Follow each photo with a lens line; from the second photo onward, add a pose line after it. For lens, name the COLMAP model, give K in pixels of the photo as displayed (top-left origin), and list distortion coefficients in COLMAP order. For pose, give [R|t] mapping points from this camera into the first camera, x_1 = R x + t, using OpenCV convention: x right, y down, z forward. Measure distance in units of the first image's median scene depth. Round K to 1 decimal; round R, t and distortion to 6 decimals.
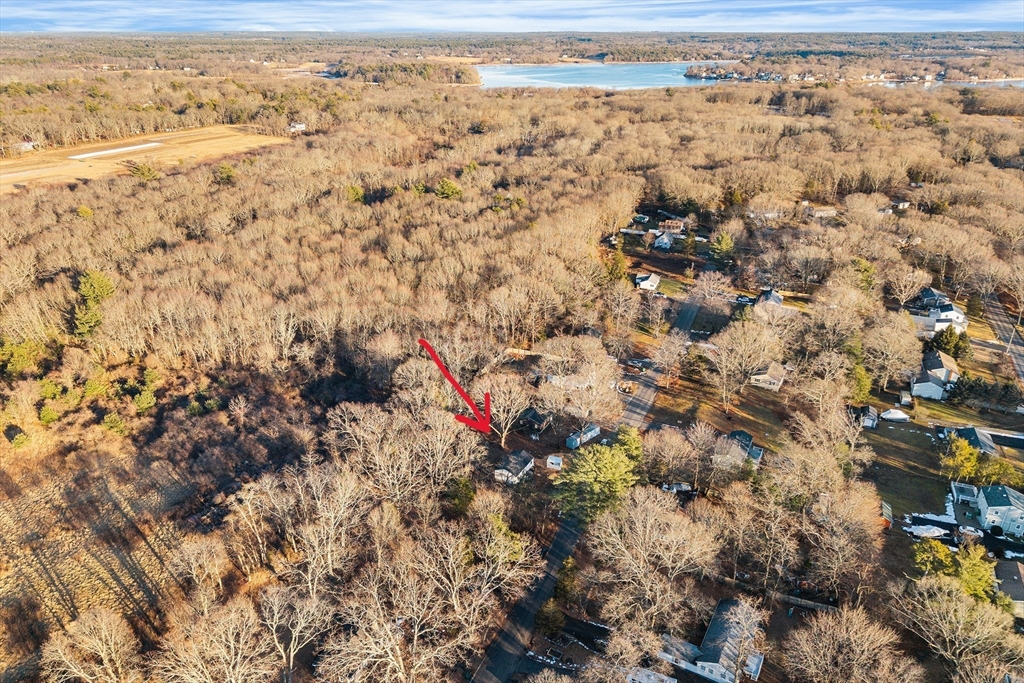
lens RADIAL K [[723.5, 0, 512.0], [0, 723.5, 341.5], [0, 0, 1]] dist [0.003196, -0.001926]
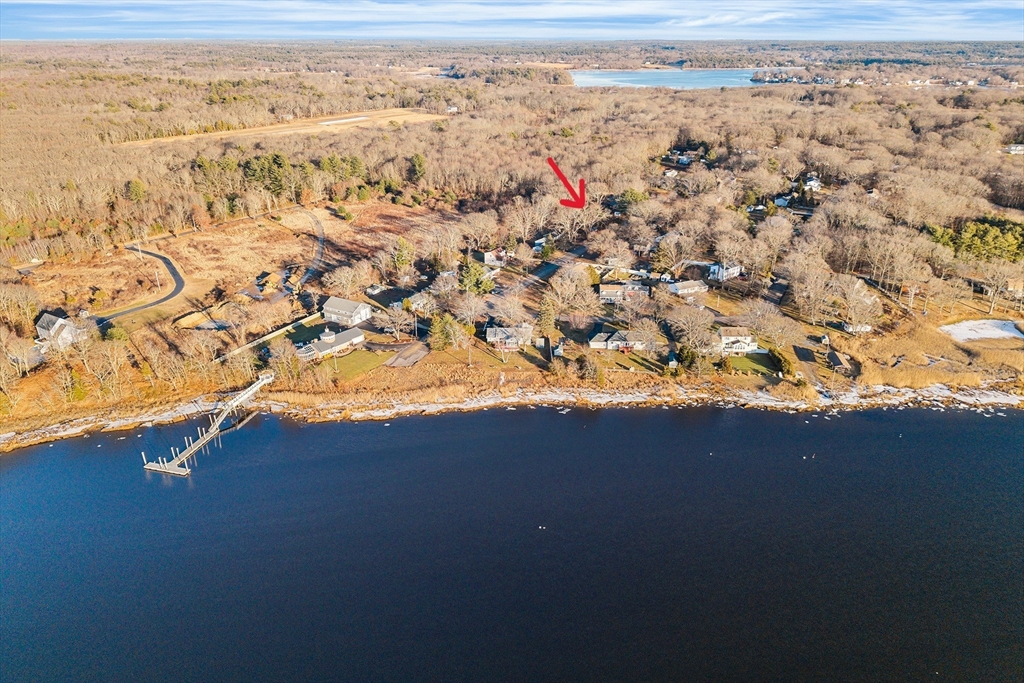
lens RADIAL K [[723.5, 0, 512.0], [0, 723.5, 341.5], [0, 0, 1]] dist [0.003196, -0.001926]
pose [[0.993903, 0.043837, -0.101169, -0.014865], [-0.044687, 0.998982, -0.006157, 0.263849], [0.100796, 0.010640, 0.994850, -0.651787]]
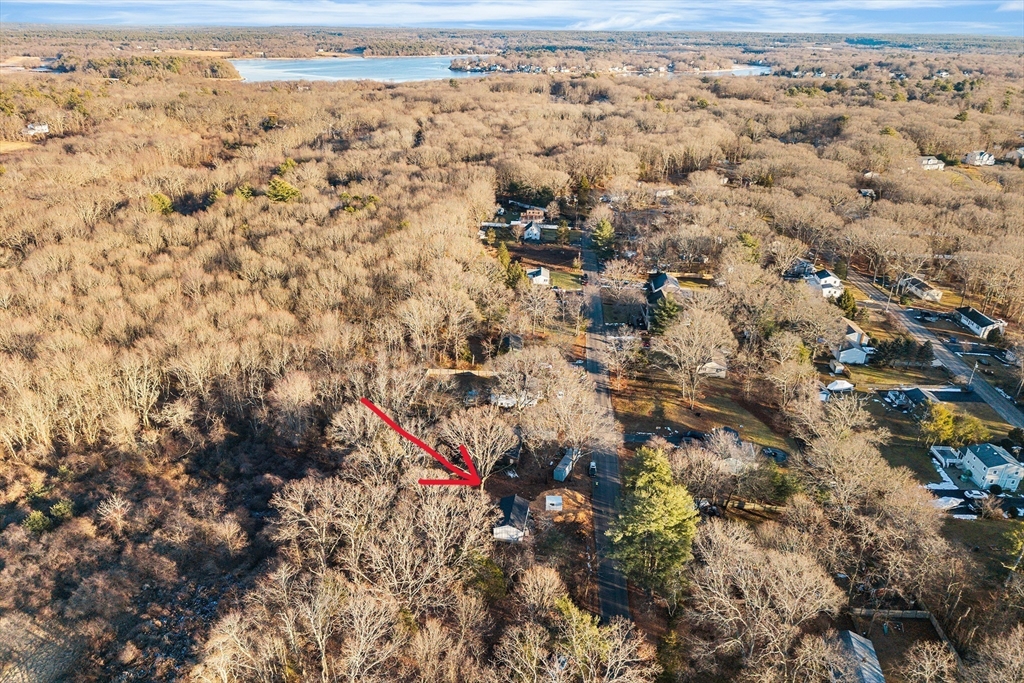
lens RADIAL K [[706.2, 0, 523.3], [0, 706.2, 341.8], [0, 0, 1]] dist [-0.000537, -0.001211]
pose [[0.941905, -0.125866, 0.311404, -0.082310], [0.121638, 0.992024, 0.033045, -0.020072], [-0.313080, 0.006753, 0.949703, 0.089611]]
